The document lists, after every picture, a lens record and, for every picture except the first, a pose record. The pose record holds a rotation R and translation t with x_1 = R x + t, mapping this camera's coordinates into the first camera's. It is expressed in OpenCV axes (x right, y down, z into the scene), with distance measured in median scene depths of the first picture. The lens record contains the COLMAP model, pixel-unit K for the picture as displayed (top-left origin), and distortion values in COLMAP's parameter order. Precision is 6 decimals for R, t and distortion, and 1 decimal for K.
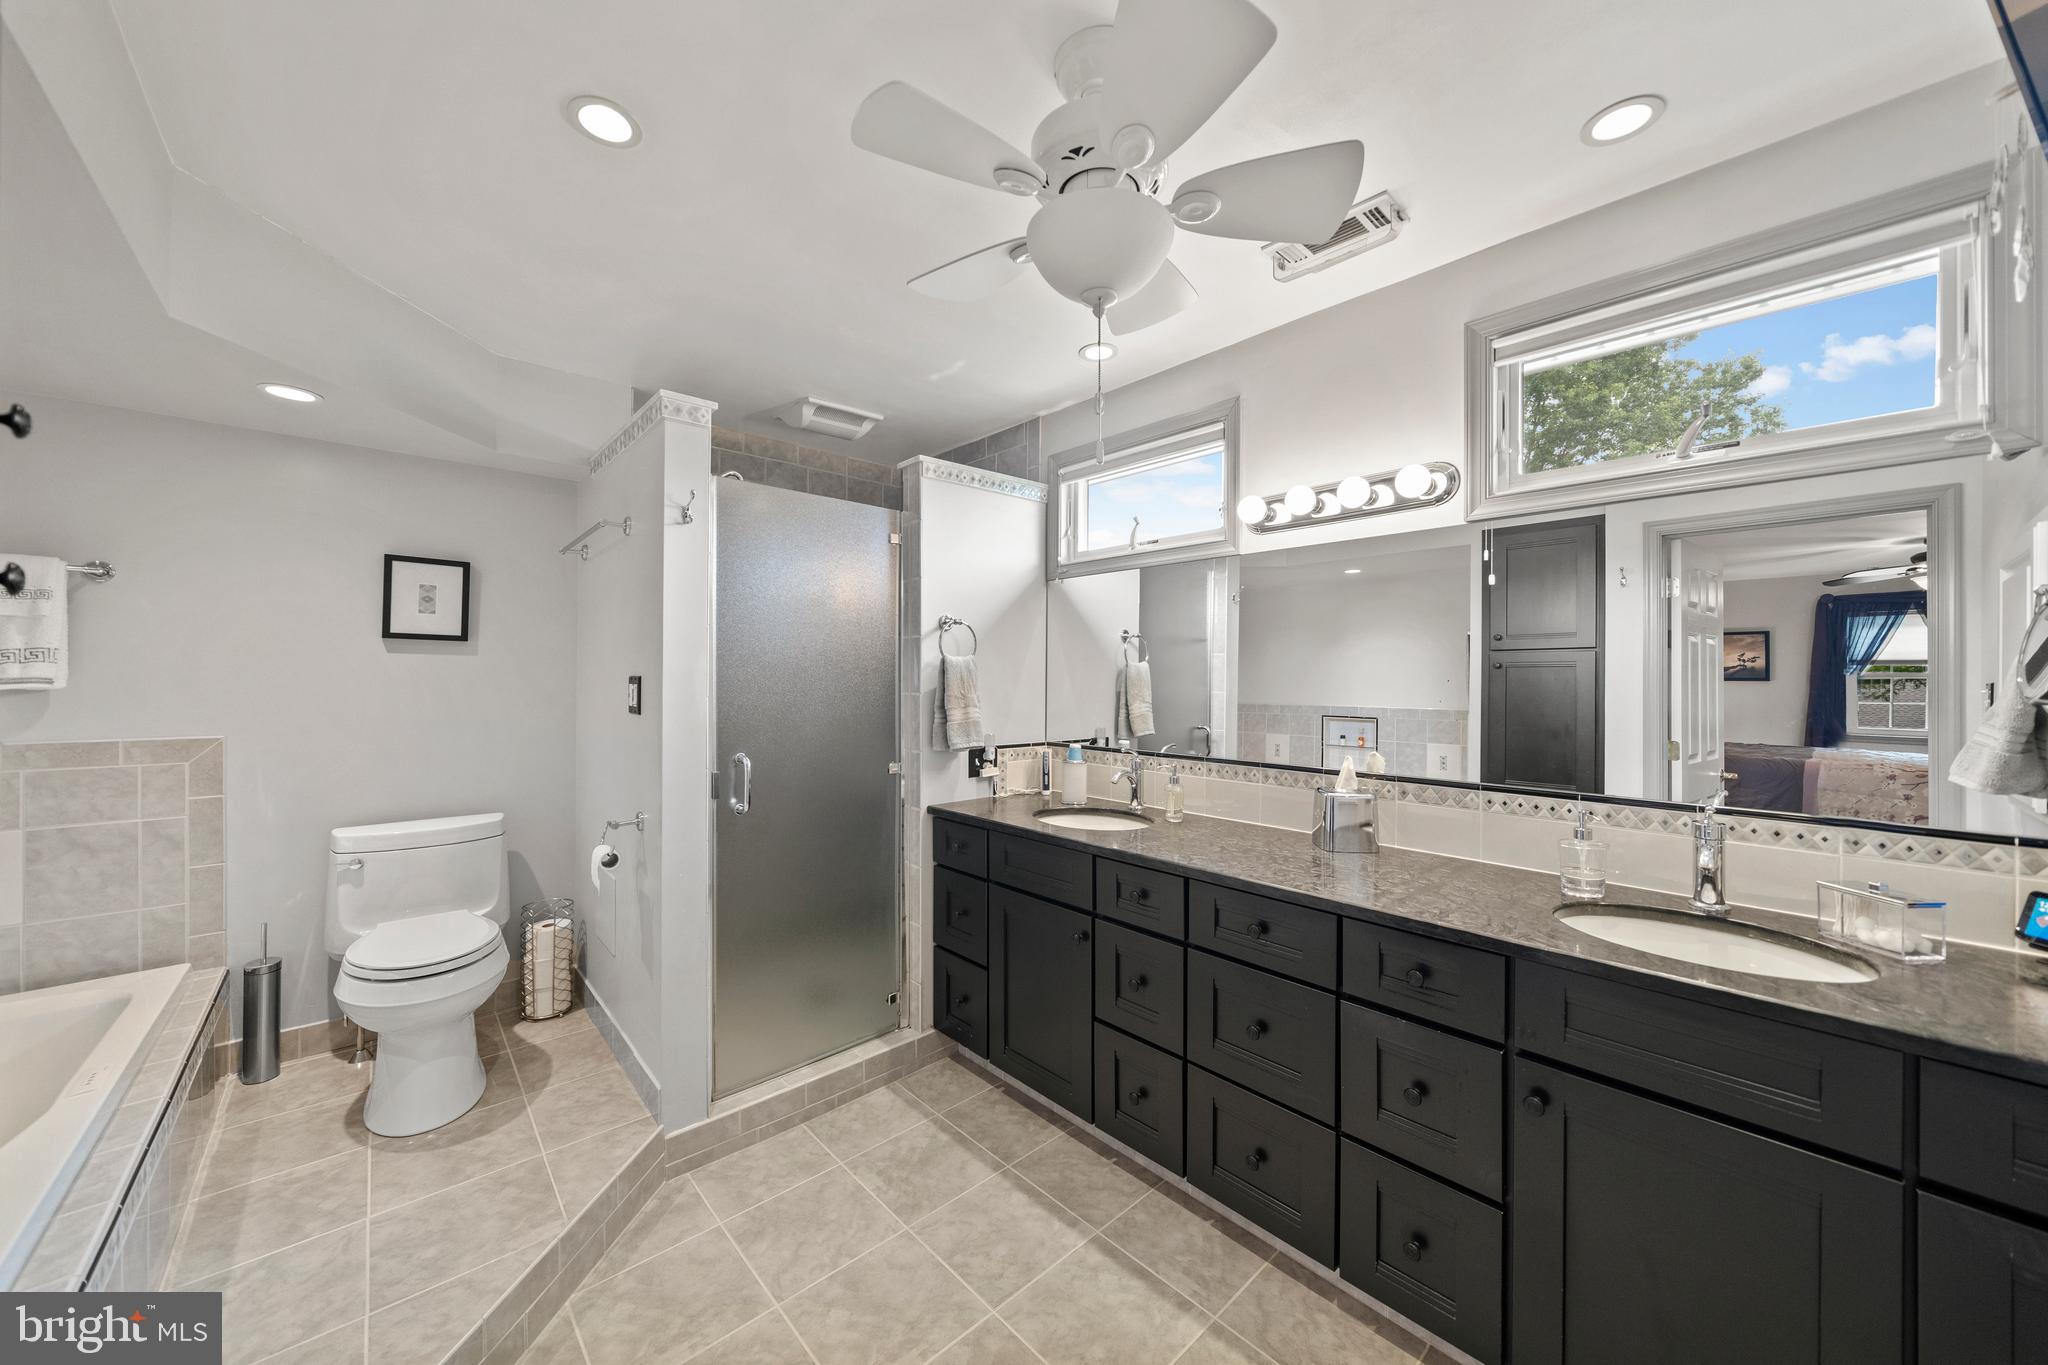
lens RADIAL K [[701.5, 0, 1026.7], [0, 701.5, 678.3], [0, 0, 1]] dist [-0.006213, -0.000119]
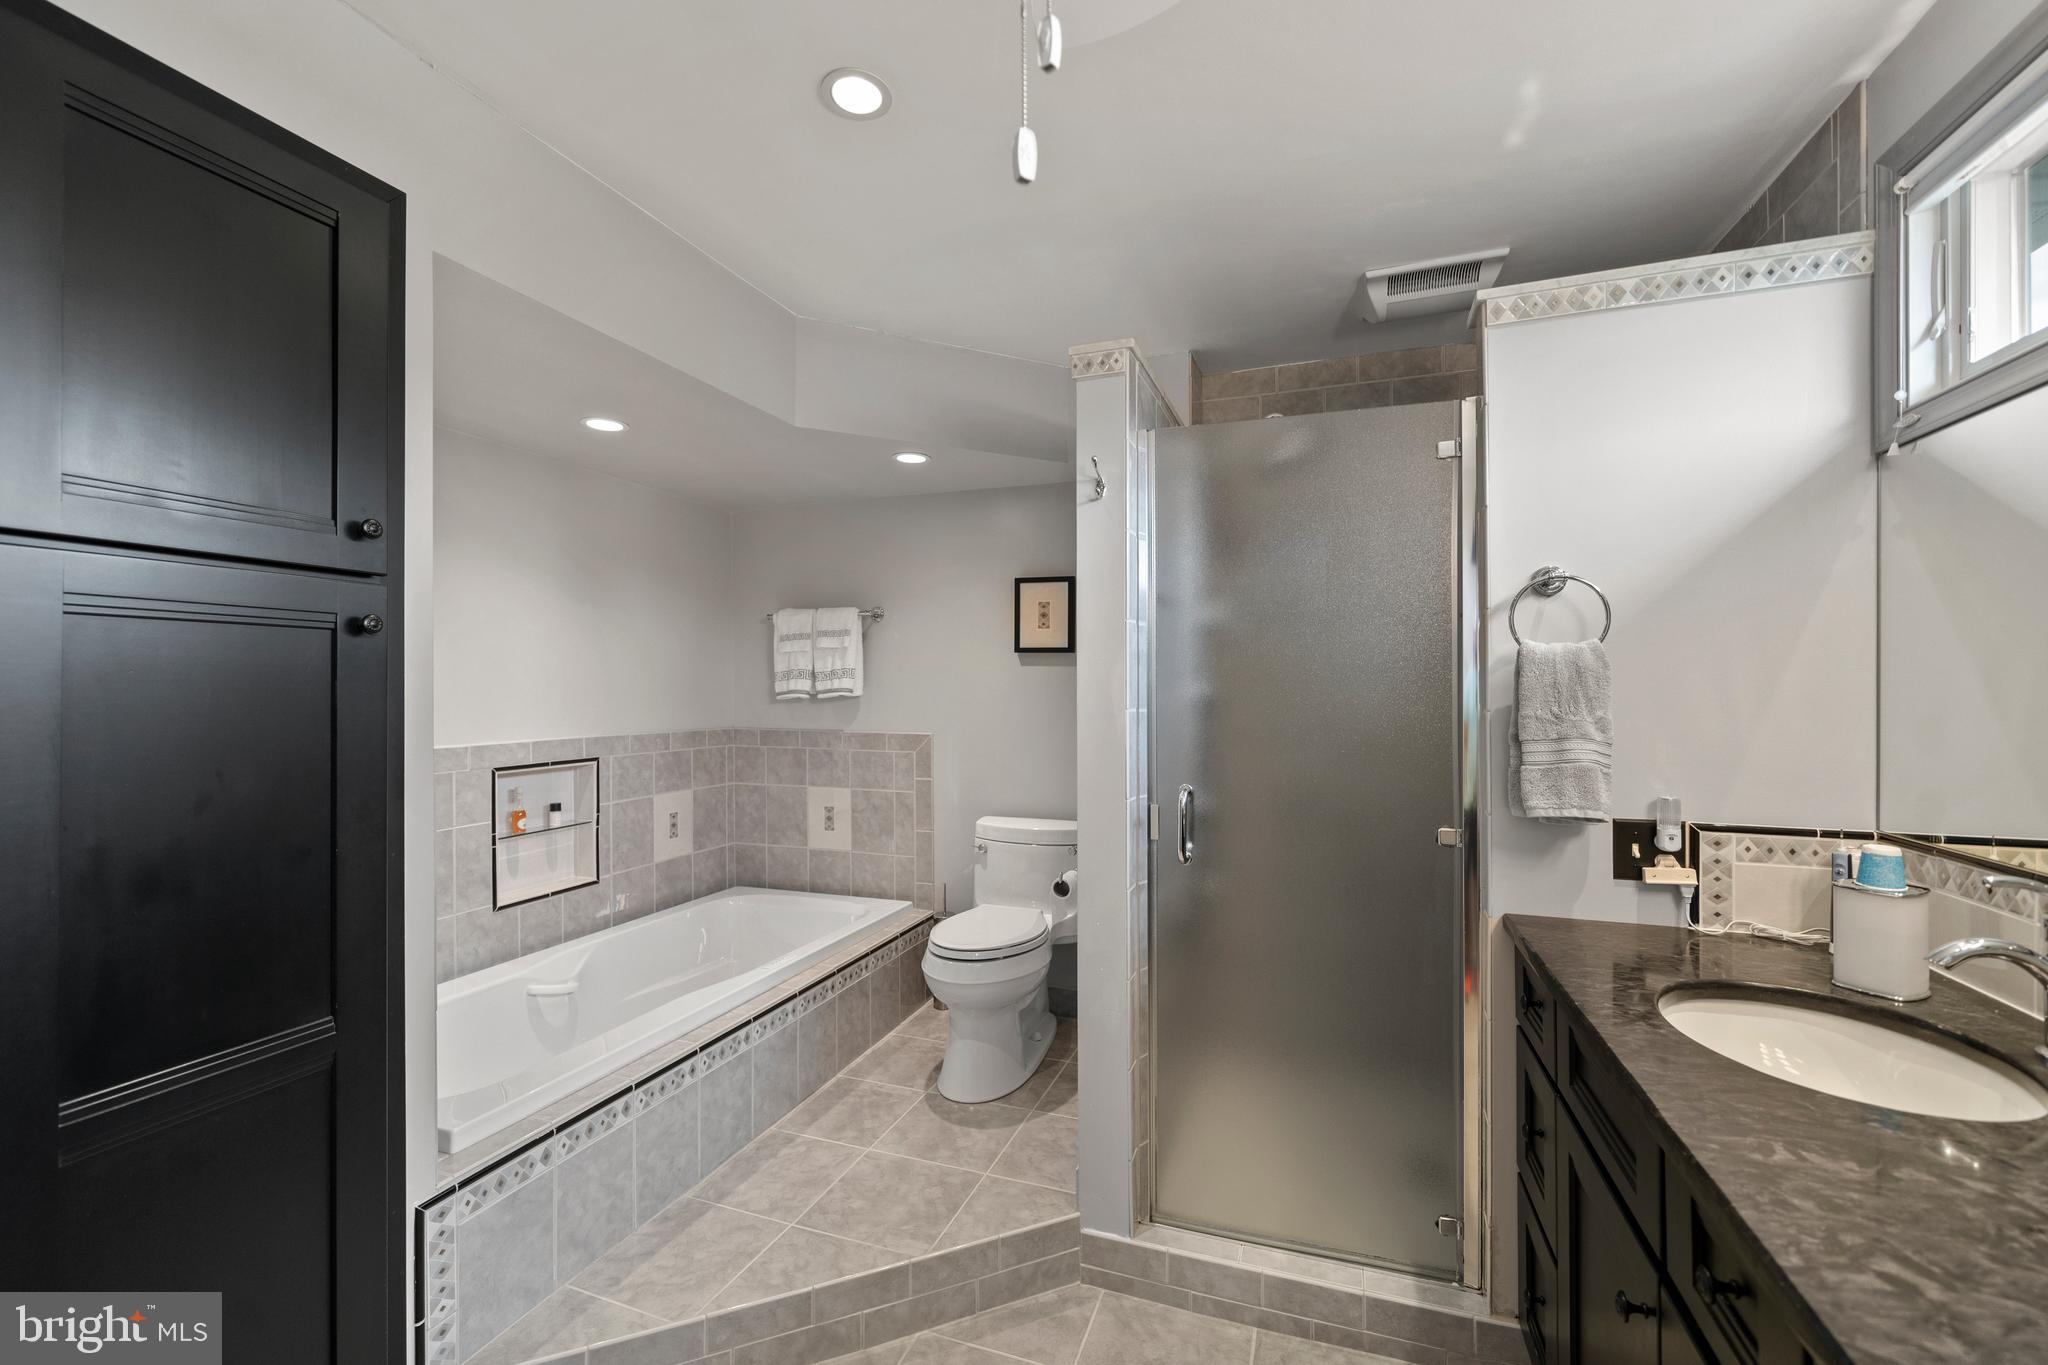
lens RADIAL K [[838.8, 0, 1026.5], [0, 838.8, 688.6], [0, 0, 1]] dist [0.001232, 0.000176]
pose [[0.480557, -0.003627, -0.876956, 0.307289], [0.000828, 0.999993, -0.003682, 0.006143], [0.876963, 0.001043, 0.480556, 0.406327]]
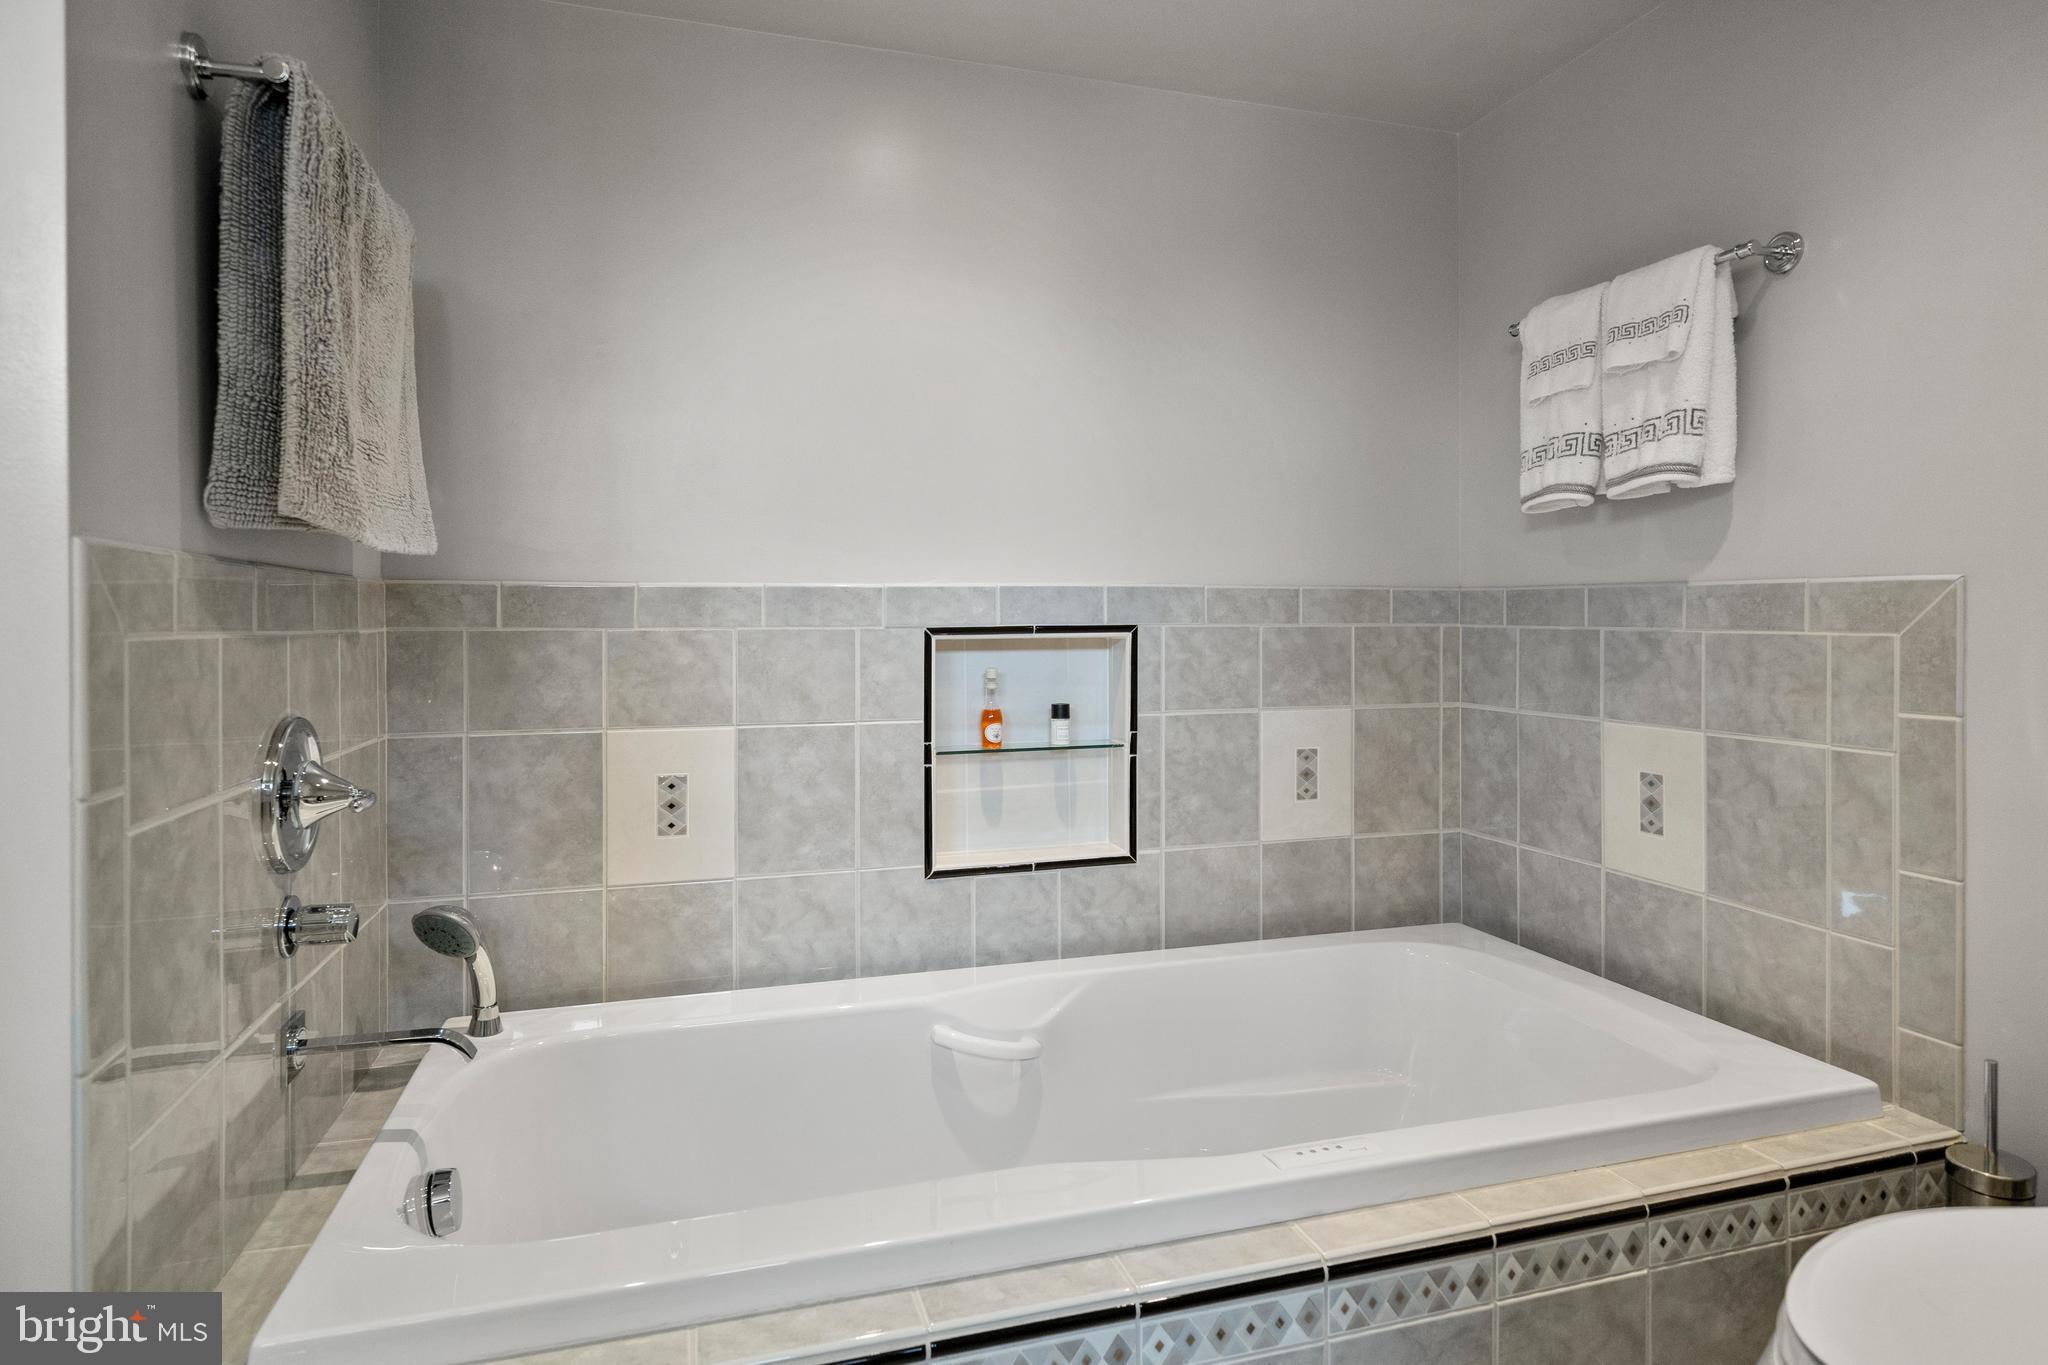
lens RADIAL K [[1131.2, 0, 1027.7], [0, 1131.2, 635.1], [0, 0, 1]] dist [-0.001931, -0.000447]
pose [[-0.415184, 0.012744, -0.909648, -0.317575], [0.001008, 0.999908, 0.013548, 0.110355], [0.909737, 0.004708, -0.415159, 0.782334]]
